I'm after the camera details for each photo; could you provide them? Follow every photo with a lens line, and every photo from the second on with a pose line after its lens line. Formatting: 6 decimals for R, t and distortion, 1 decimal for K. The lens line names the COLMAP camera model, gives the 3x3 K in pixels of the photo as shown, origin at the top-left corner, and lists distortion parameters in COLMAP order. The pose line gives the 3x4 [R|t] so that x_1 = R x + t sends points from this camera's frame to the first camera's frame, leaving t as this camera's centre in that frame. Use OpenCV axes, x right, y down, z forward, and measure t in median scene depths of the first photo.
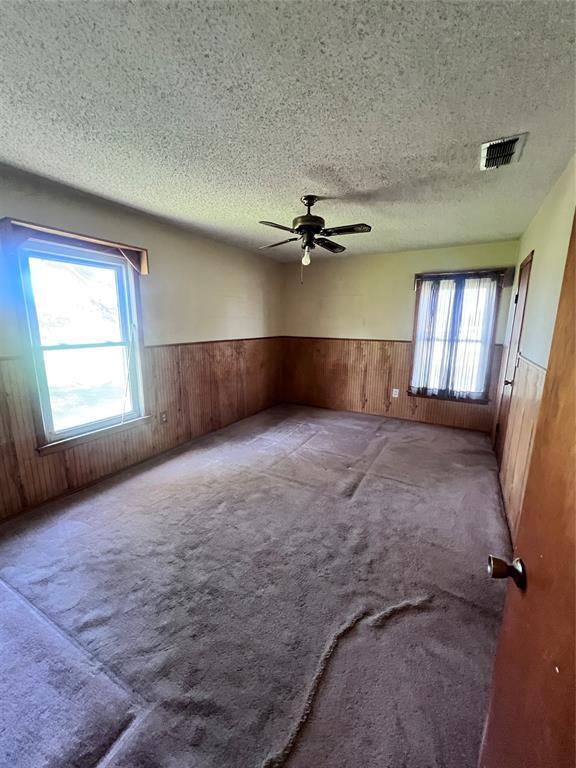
lens RADIAL K [[314.8, 0, 290.5], [0, 314.8, 382.9], [0, 0, 1]] dist [0.000935, 0.000244]
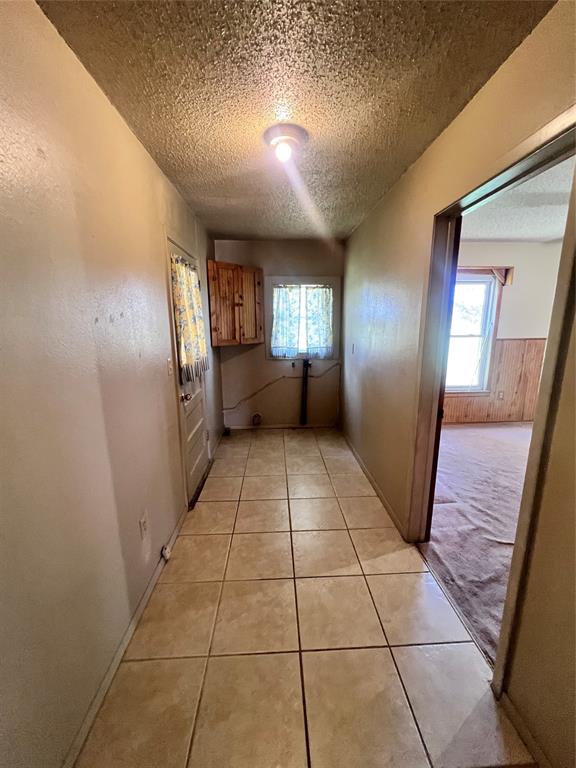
lens RADIAL K [[314.8, 0, 292.0], [0, 314.8, 383.6], [0, 0, 1]] dist [0.000935, 0.000244]
pose [[0.538161, 0.158705, -0.827765, 0.207333], [-0.157454, 0.983753, 0.086246, 0.093324], [0.828004, 0.083921, 0.554406, -0.449949]]
